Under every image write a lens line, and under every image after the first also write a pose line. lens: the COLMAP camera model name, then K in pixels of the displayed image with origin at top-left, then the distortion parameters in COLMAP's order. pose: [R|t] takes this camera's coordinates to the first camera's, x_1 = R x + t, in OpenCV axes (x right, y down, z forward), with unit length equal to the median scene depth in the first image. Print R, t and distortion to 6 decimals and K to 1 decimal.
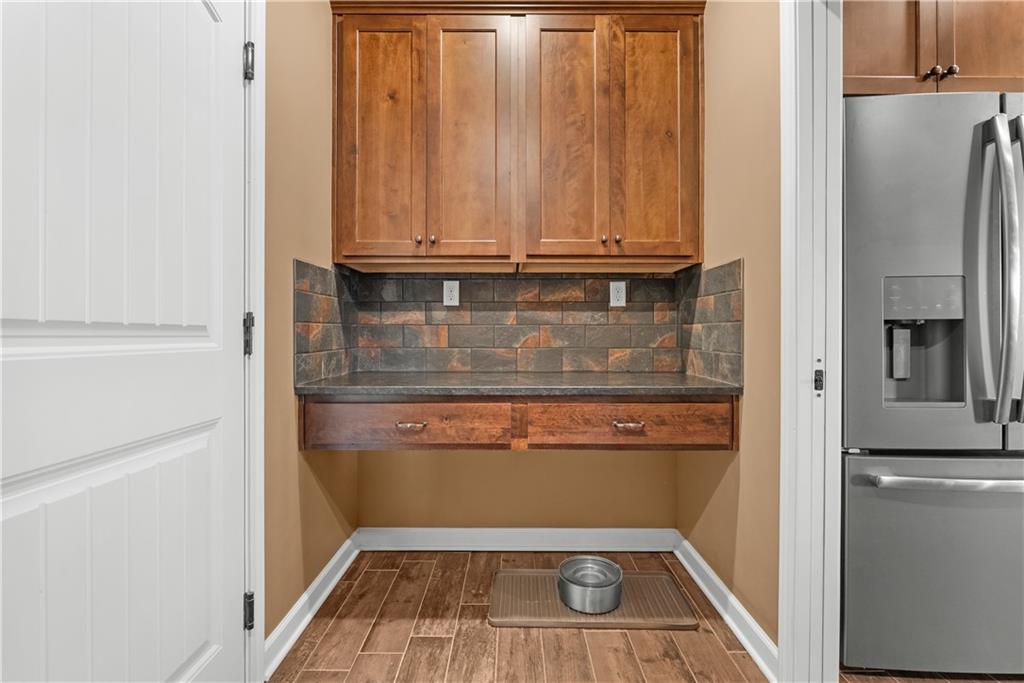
lens RADIAL K [[459.4, 0, 511.6], [0, 459.4, 338.1], [0, 0, 1]] dist [-0.007196, -0.000378]
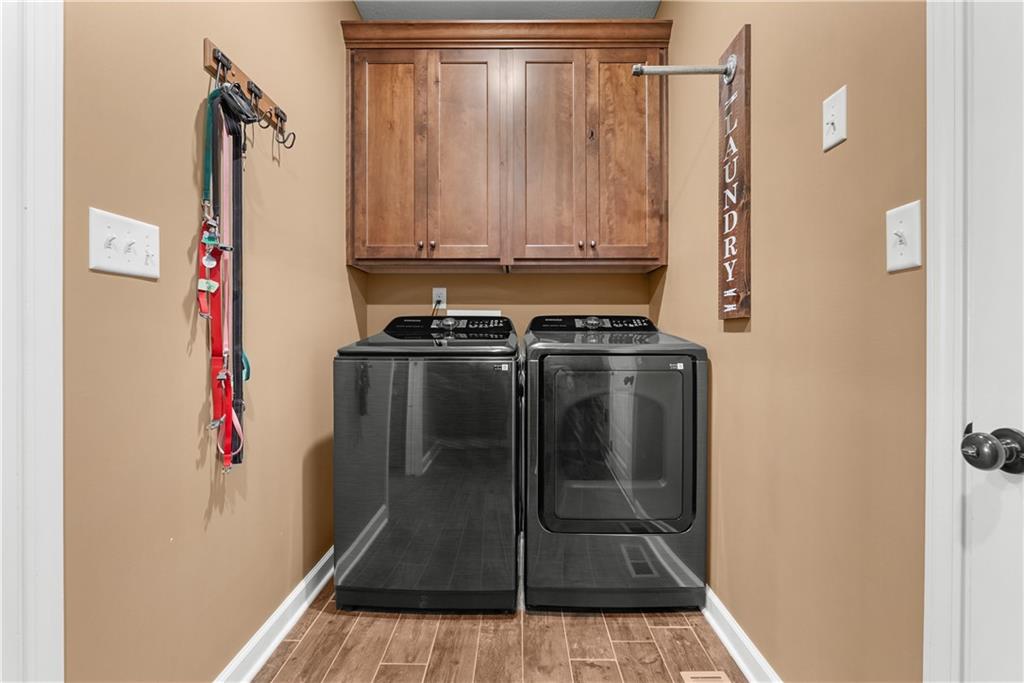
lens RADIAL K [[459.4, 0, 508.9], [0, 459.4, 338.9], [0, 0, 1]] dist [-0.007196, -0.000378]
pose [[0.999811, -0.002084, 0.019344, -0.003918], [0.002068, 0.999998, 0.000836, 0.022101], [-0.019346, -0.000796, 0.999813, -0.156401]]
